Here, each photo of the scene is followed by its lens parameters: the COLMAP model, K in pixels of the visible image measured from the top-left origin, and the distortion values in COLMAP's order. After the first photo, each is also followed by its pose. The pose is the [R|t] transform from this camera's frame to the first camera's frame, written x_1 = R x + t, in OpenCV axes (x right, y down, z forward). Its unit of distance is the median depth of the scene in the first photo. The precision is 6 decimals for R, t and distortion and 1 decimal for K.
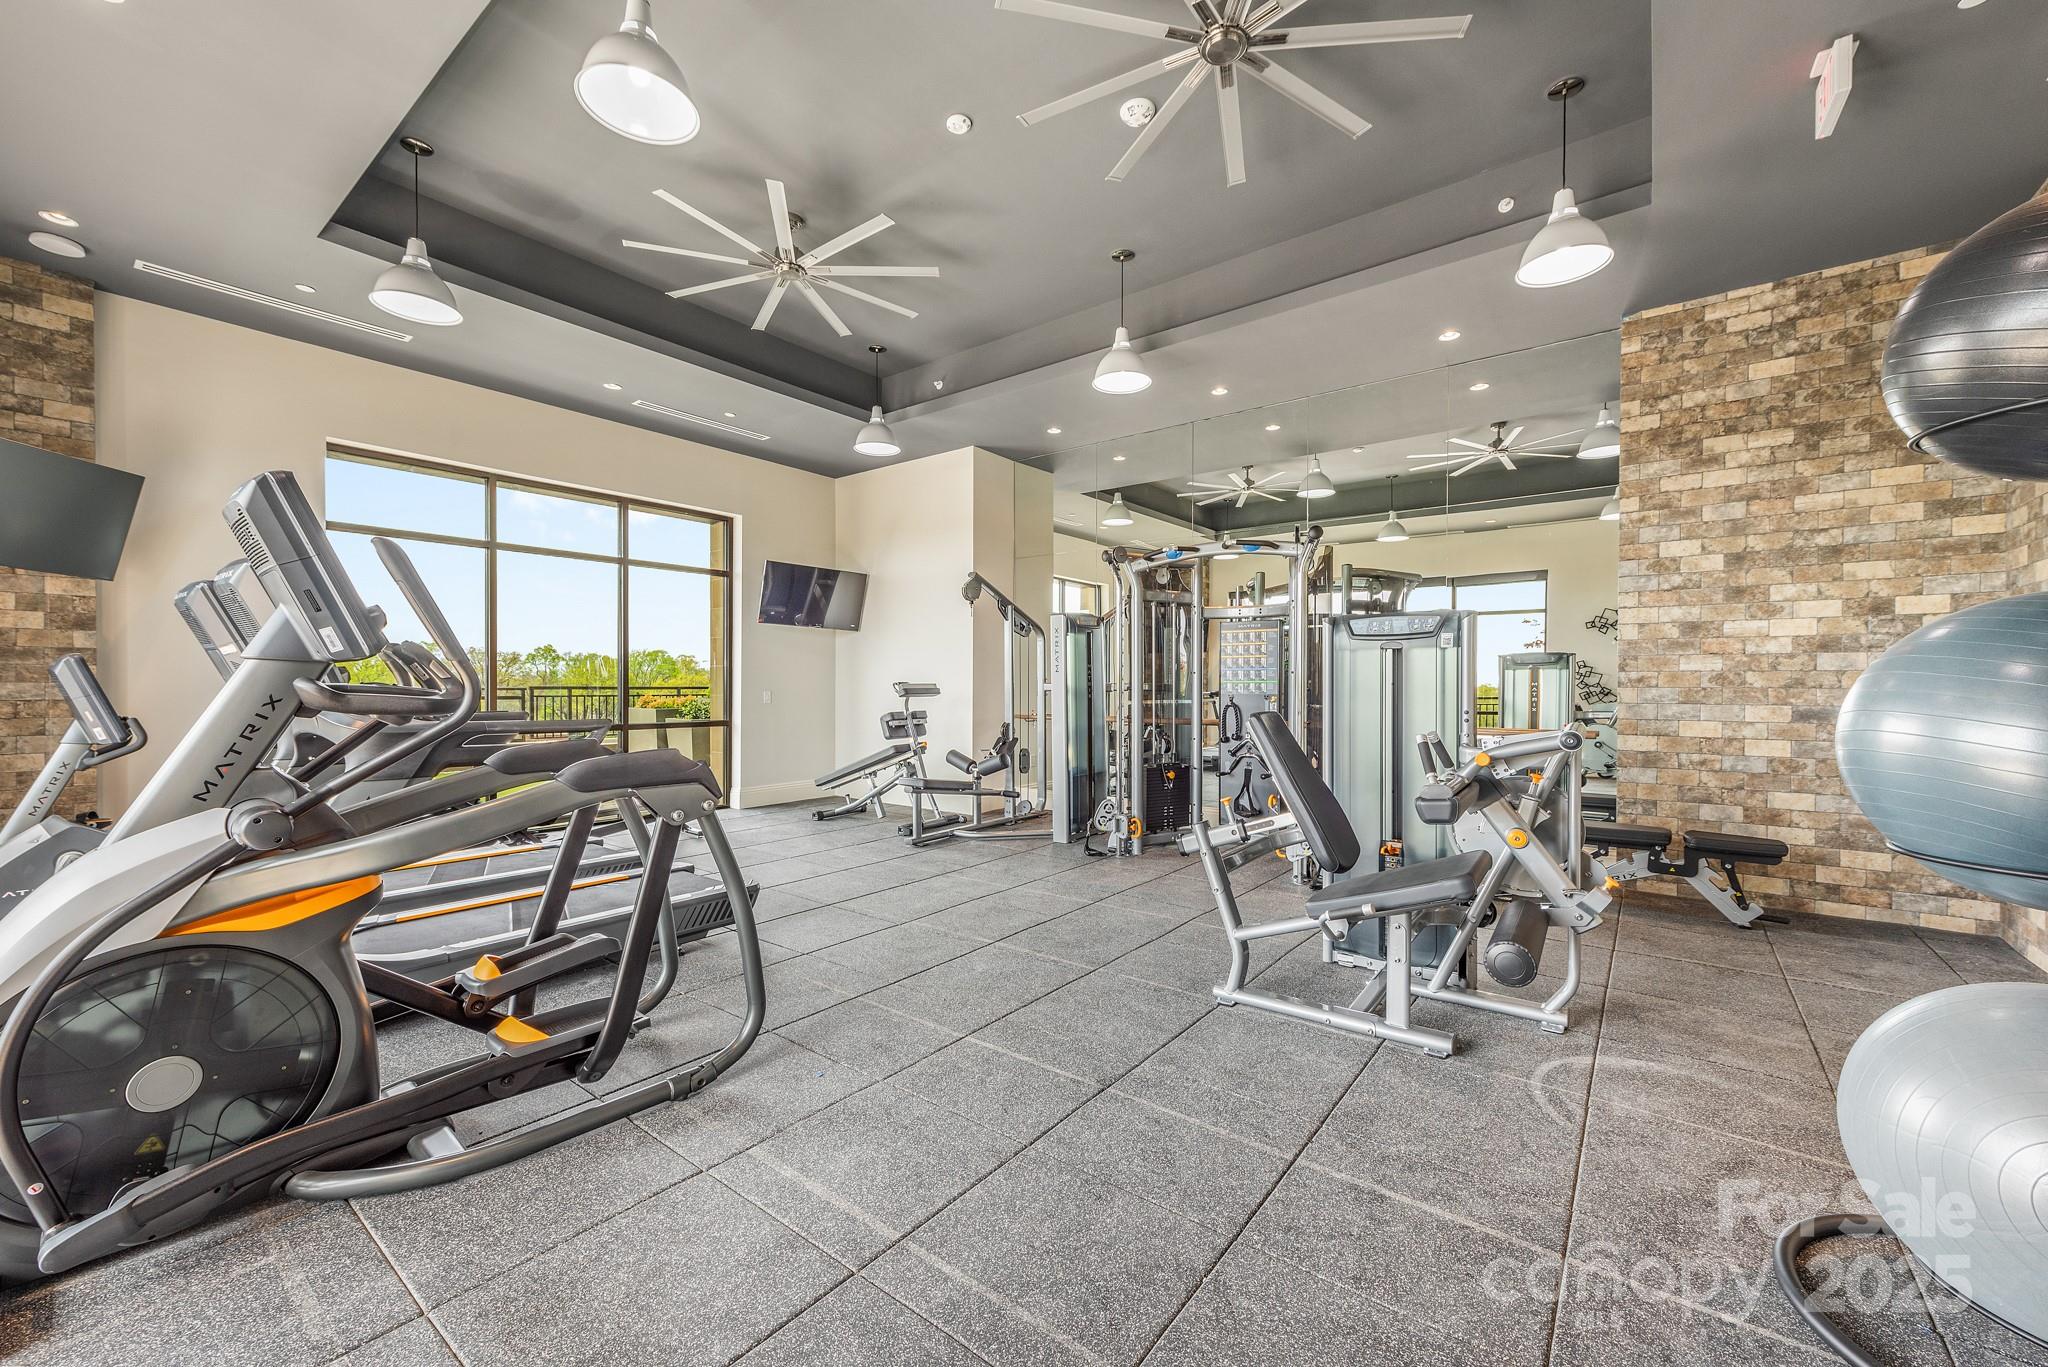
lens RADIAL K [[795.2, 0, 1033.6], [0, 795.2, 683.4], [0, 0, 1]] dist [0.012344, 0.000712]
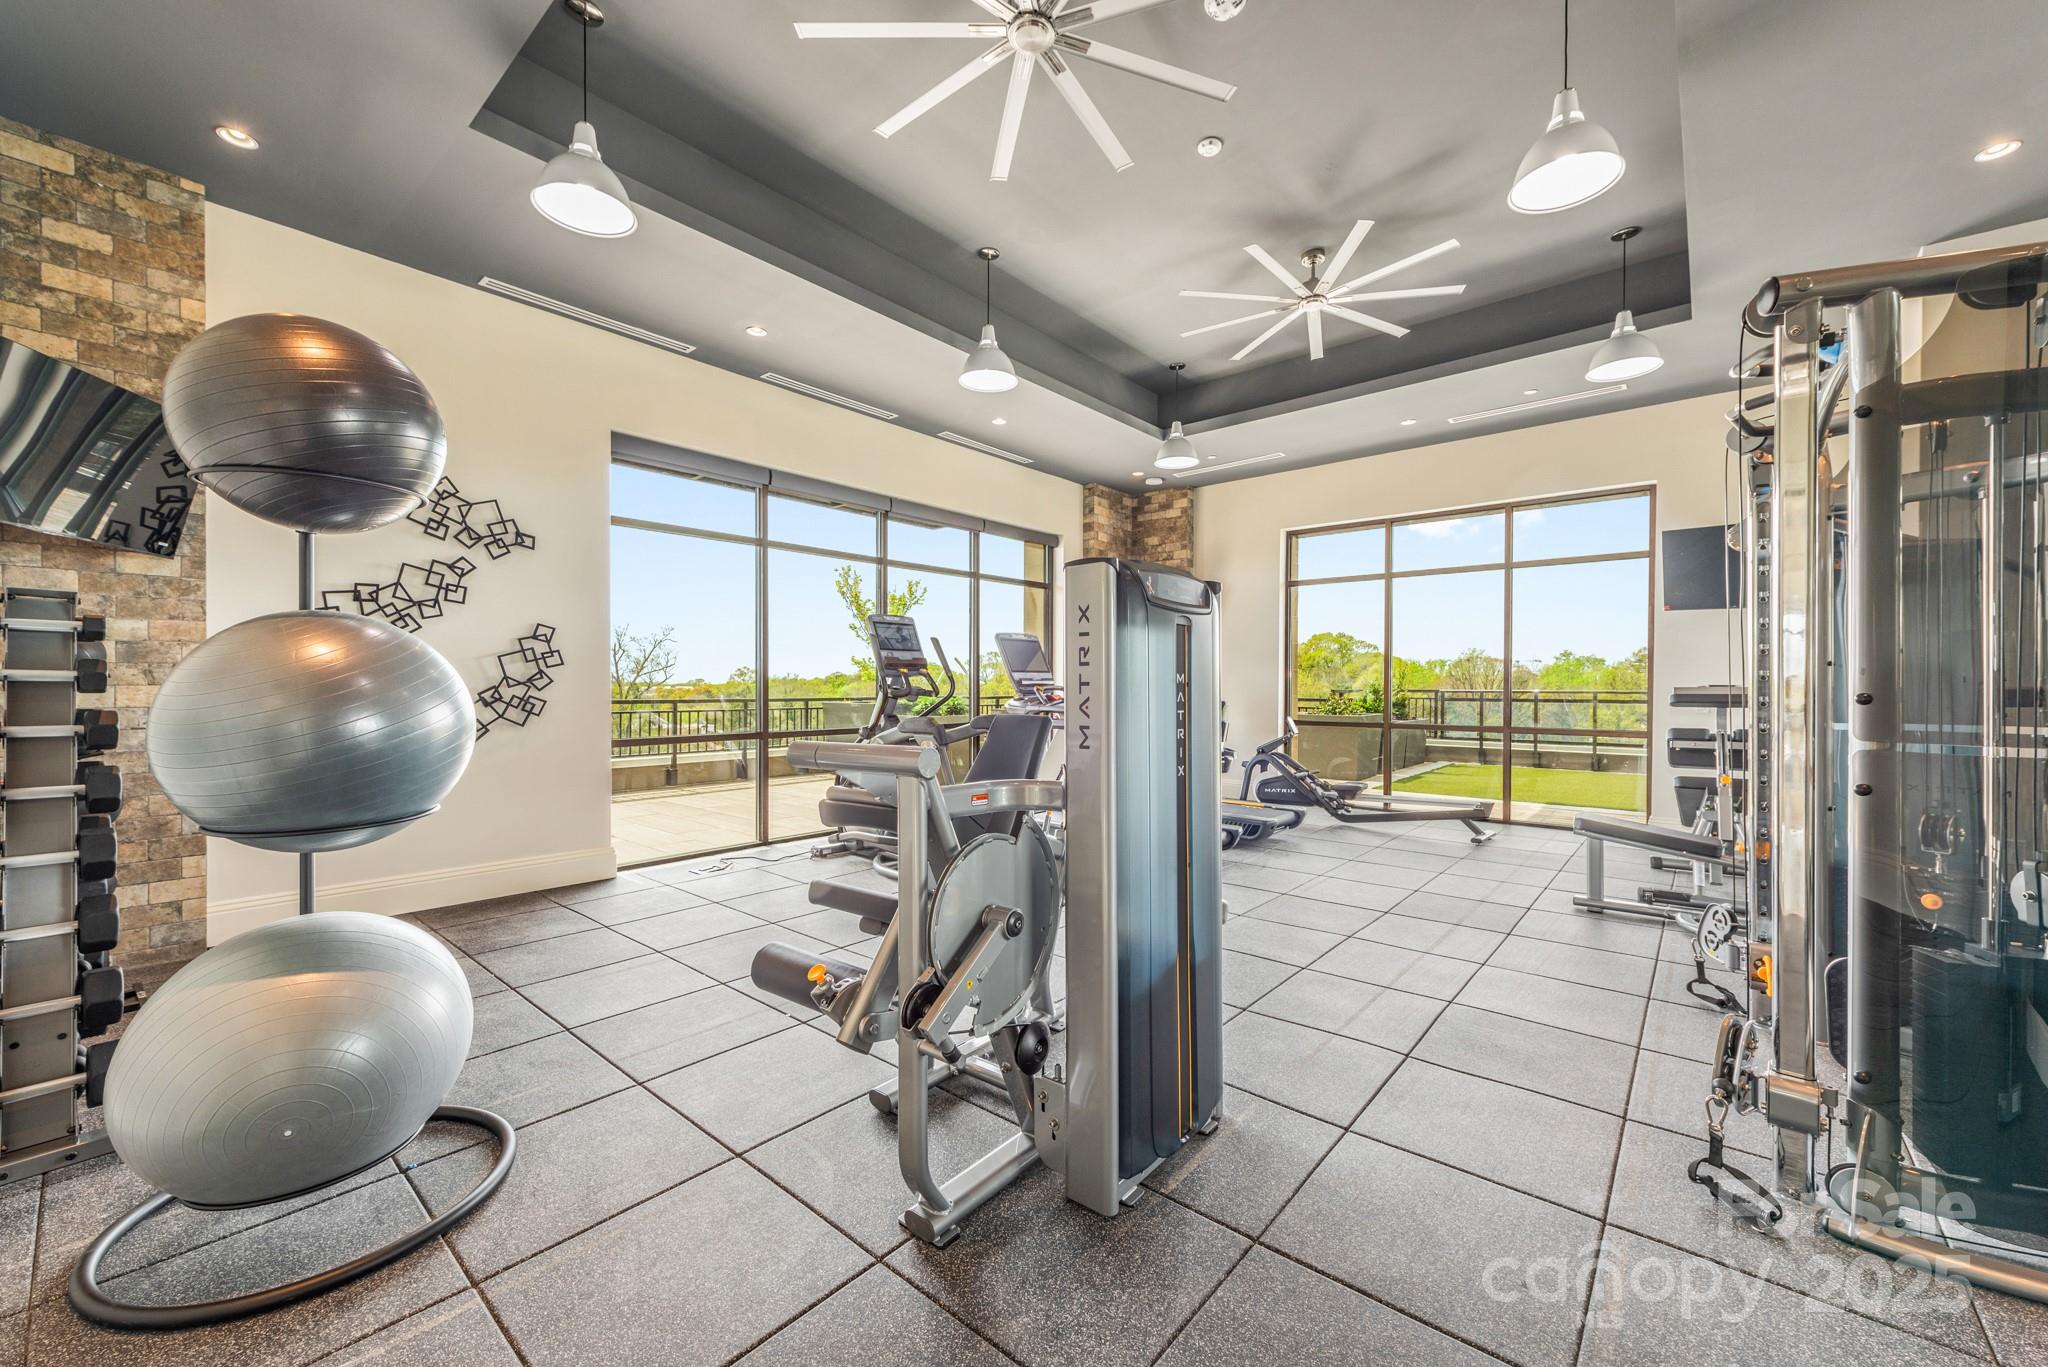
lens RADIAL K [[795.2, 0, 1032.1], [0, 795.2, 686.5], [0, 0, 1]] dist [0.012344, 0.000712]
pose [[-0.048304, -0.000357, -0.998833, 0.608251], [-0.006476, 0.999979, -0.000044, 0.003010], [0.998812, 0.006466, -0.048305, 0.521943]]
